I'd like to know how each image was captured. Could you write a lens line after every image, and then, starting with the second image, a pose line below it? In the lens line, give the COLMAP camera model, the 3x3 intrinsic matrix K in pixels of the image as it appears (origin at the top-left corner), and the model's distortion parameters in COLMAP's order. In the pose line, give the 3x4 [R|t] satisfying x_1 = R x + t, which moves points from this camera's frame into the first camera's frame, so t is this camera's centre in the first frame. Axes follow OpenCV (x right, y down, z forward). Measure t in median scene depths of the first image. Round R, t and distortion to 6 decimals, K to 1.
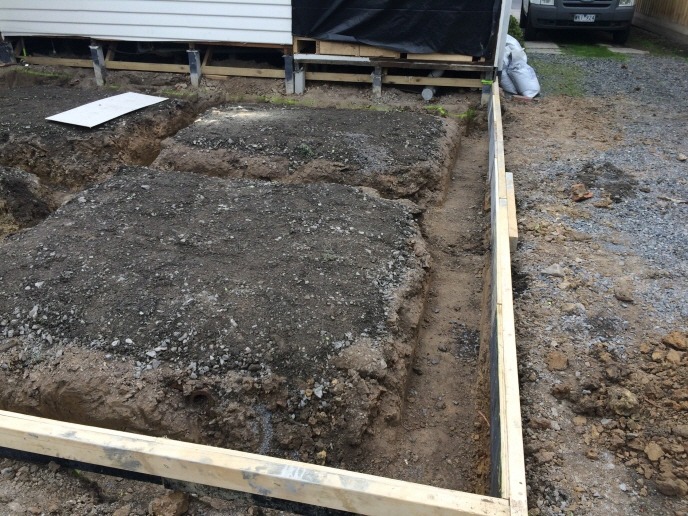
lens RADIAL K [[585.7, 0, 343.3], [0, 585.7, 258.9], [0, 0, 1]] dist [0.036933, -0.007737]
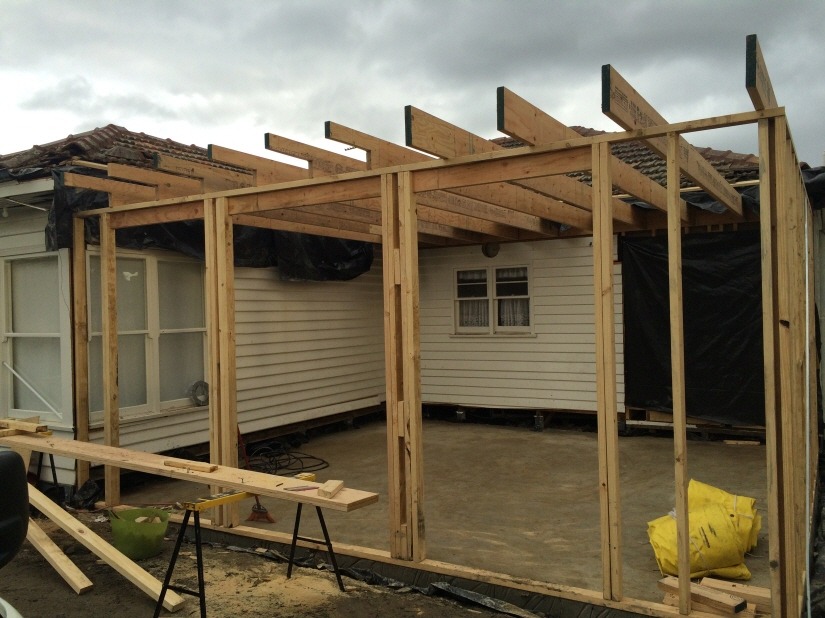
lens RADIAL K [[702.3, 0, 412.4], [0, 702.3, 307.6], [0, 0, 1]] dist [0.036933, -0.007737]
pose [[0.946500, -0.032481, -0.321065, -0.028233], [-0.122362, 0.884501, -0.450206, 0.139827], [0.298605, 0.465406, 0.833206, -0.408206]]
